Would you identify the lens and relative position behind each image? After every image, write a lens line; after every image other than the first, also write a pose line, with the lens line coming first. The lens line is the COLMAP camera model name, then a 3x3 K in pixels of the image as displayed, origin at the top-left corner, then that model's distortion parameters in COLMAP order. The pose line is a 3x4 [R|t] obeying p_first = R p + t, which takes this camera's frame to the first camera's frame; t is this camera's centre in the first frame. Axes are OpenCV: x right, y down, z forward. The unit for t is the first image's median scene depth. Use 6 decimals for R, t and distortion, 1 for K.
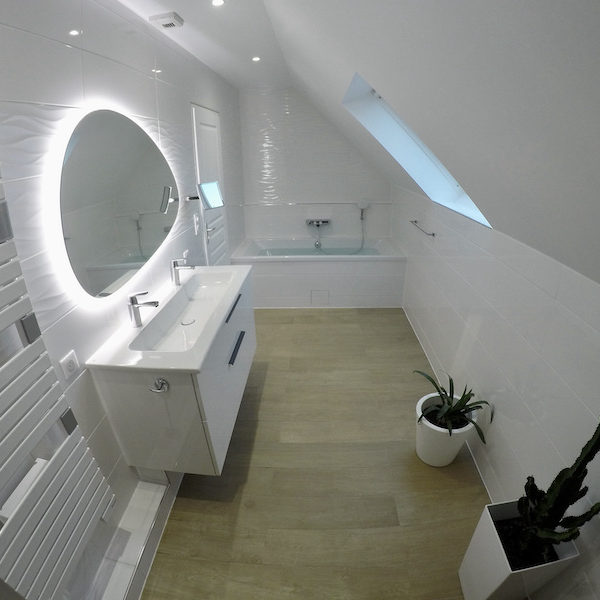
lens RADIAL K [[348.4, 0, 299.5], [0, 348.4, 298.9], [0, 0, 1]] dist [-0.197308, 0.029188]
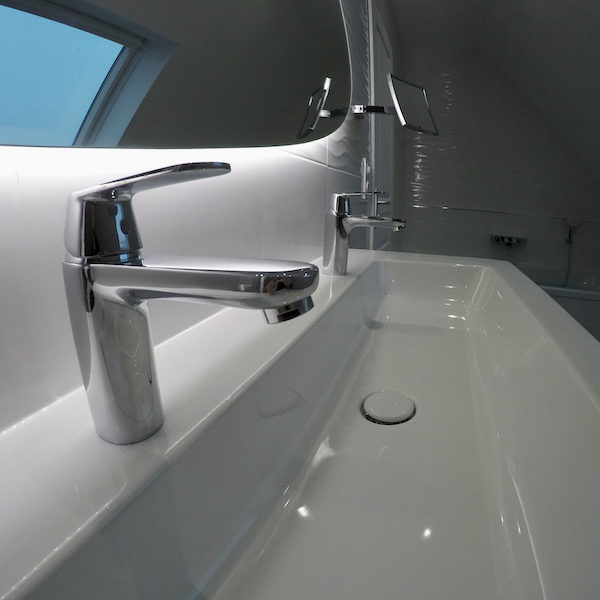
lens RADIAL K [[348.4, 0, 300.7], [0, 348.4, 299.6], [0, 0, 1]] dist [-0.197308, 0.029188]
pose [[0.948537, 0.097728, -0.301210, -0.289132], [-0.134592, 0.985415, -0.104124, 0.022673], [0.286641, 0.139306, 0.947856, 0.670921]]
